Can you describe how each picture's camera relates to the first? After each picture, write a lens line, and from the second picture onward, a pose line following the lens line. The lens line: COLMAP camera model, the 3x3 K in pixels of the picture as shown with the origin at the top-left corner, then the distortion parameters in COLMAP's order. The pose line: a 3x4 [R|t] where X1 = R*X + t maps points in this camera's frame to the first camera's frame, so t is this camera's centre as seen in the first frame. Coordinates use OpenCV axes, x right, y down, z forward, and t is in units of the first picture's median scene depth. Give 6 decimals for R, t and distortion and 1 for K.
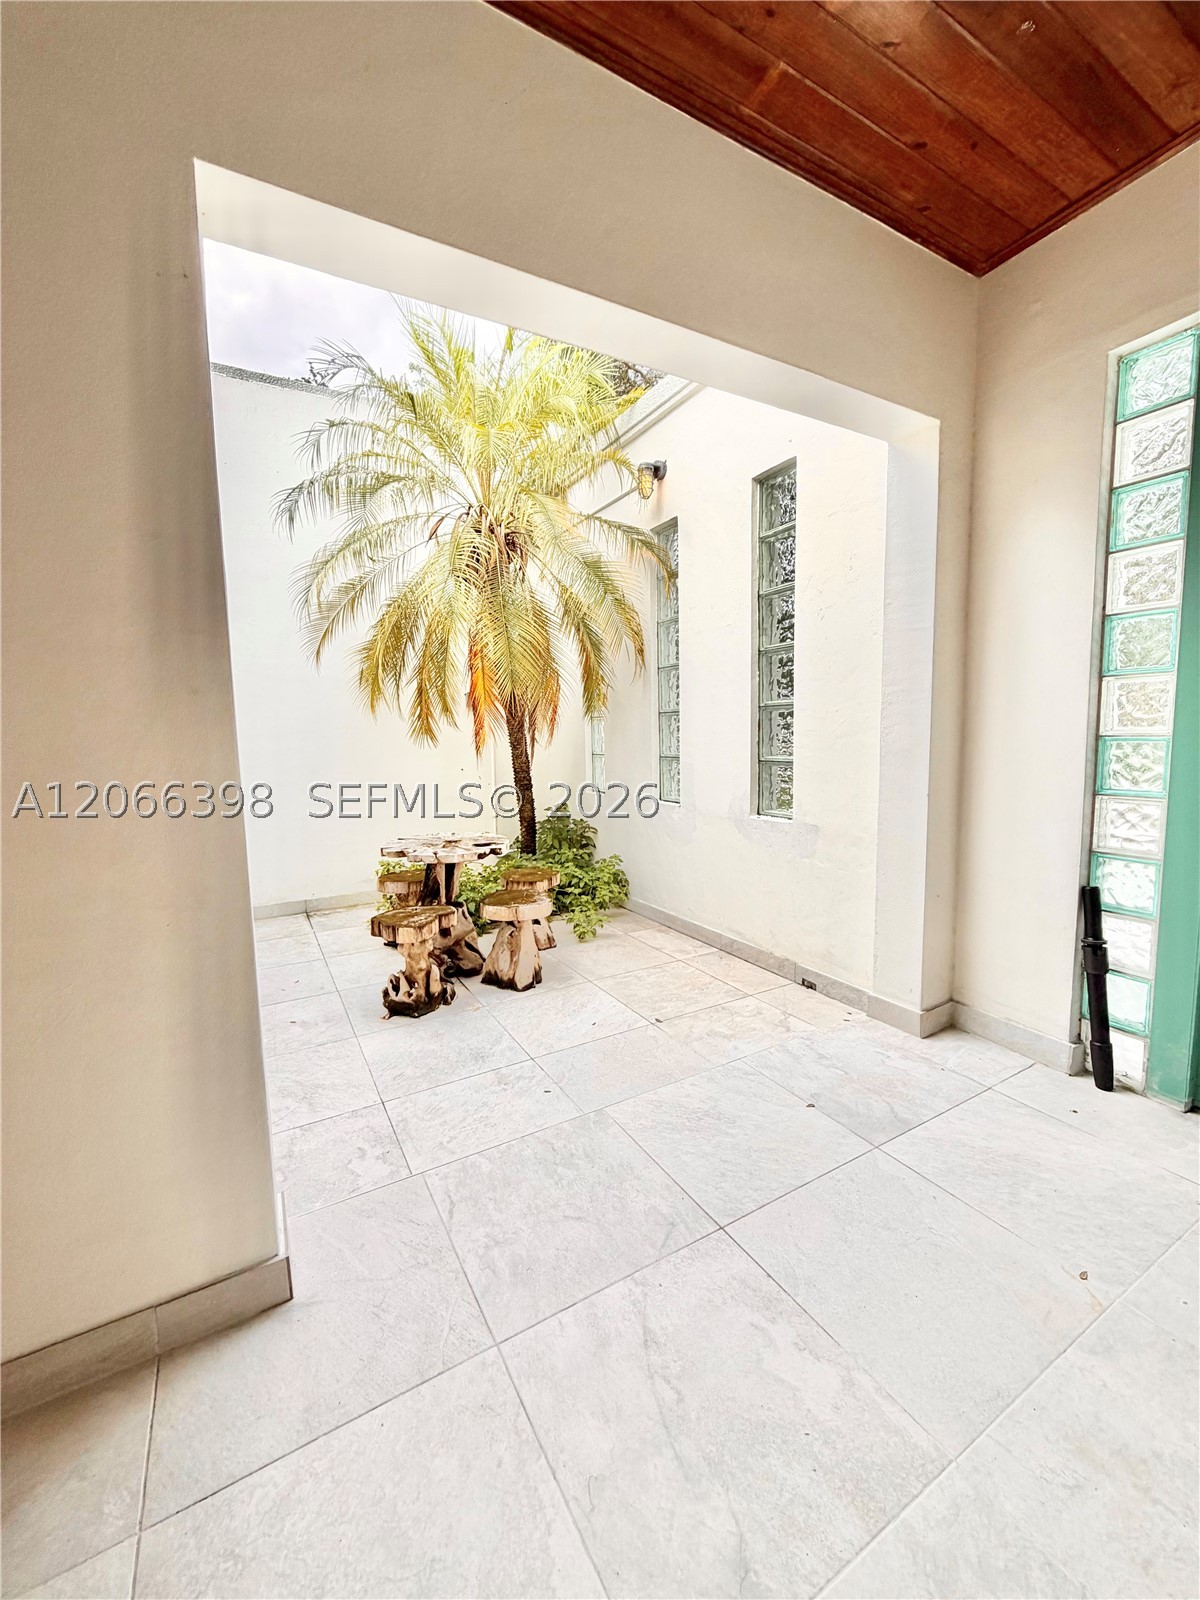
lens RADIAL K [[640.1, 0, 601.8], [0, 640.1, 796.1], [0, 0, 1]] dist [0.000606, 0.000175]
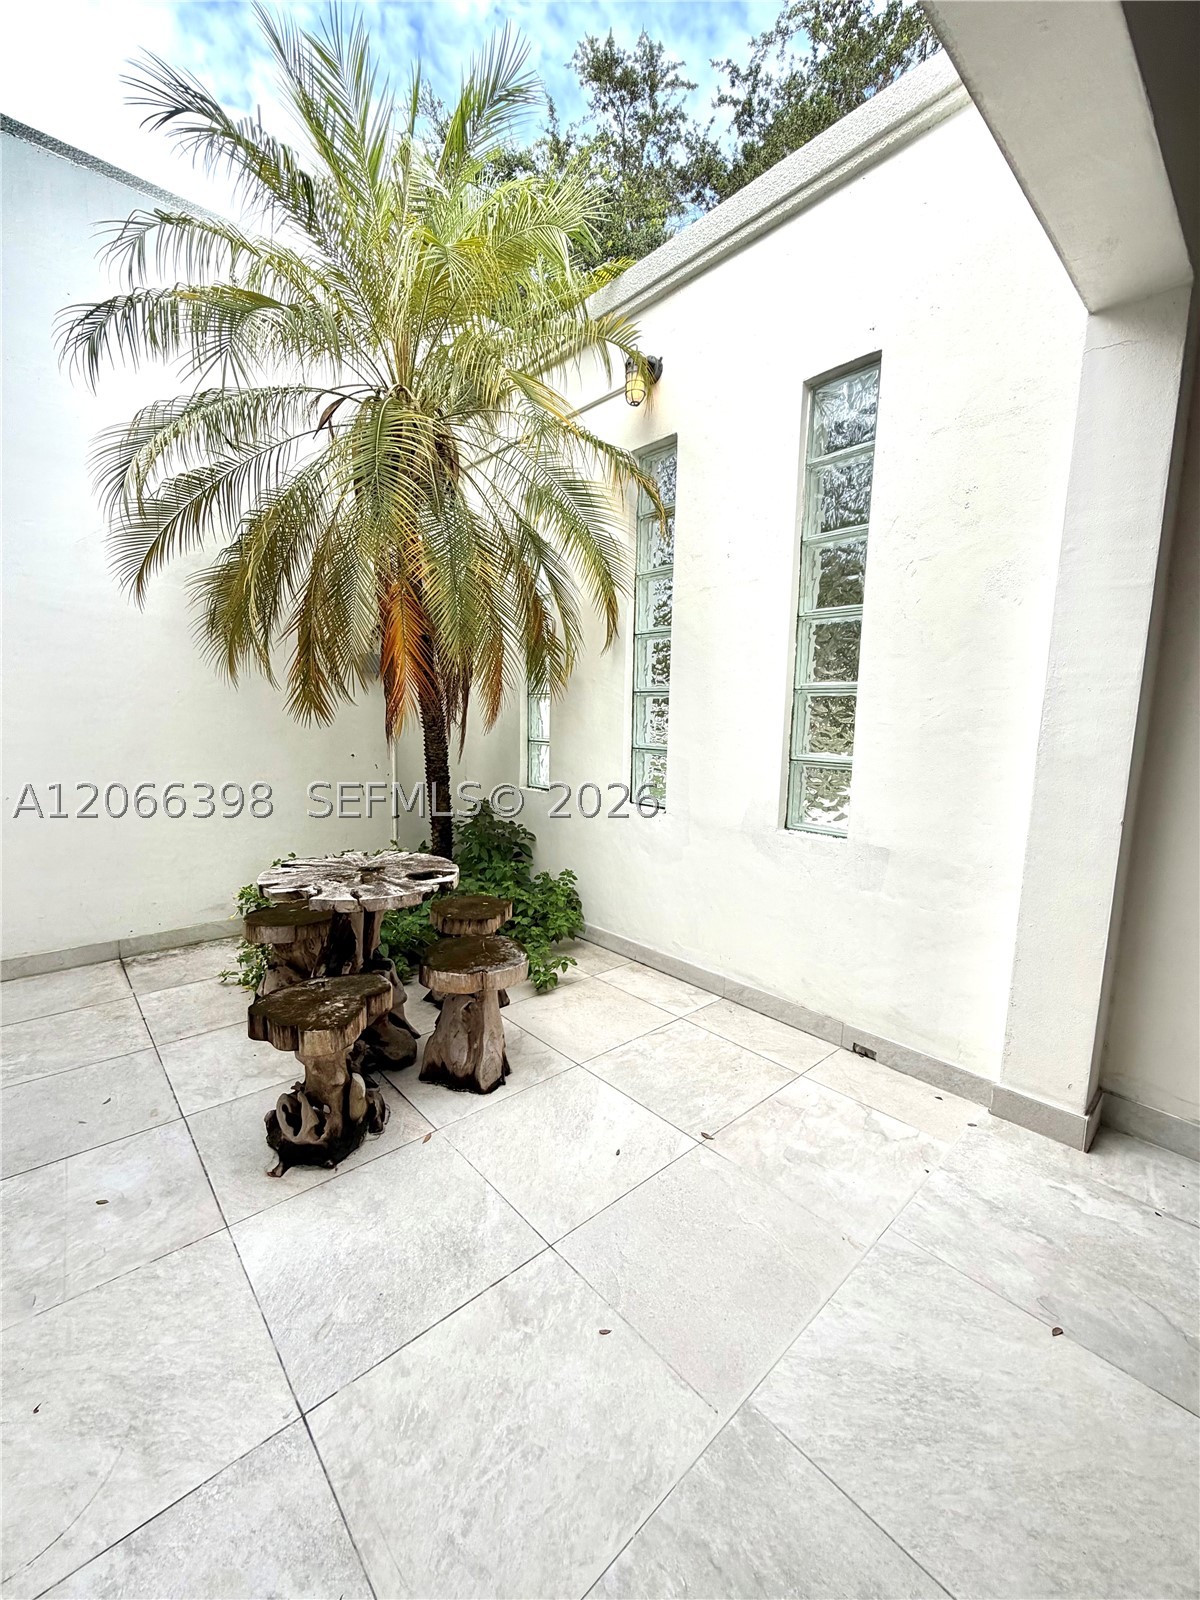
lens RADIAL K [[640.1, 0, 601.8], [0, 640.1, 796.1], [0, 0, 1]] dist [0.000606, 0.000175]
pose [[0.975613, 0.010754, 0.219236, -0.143158], [-0.016928, 0.999511, 0.026304, -0.027084], [-0.218846, -0.029374, 0.975317, 0.289153]]
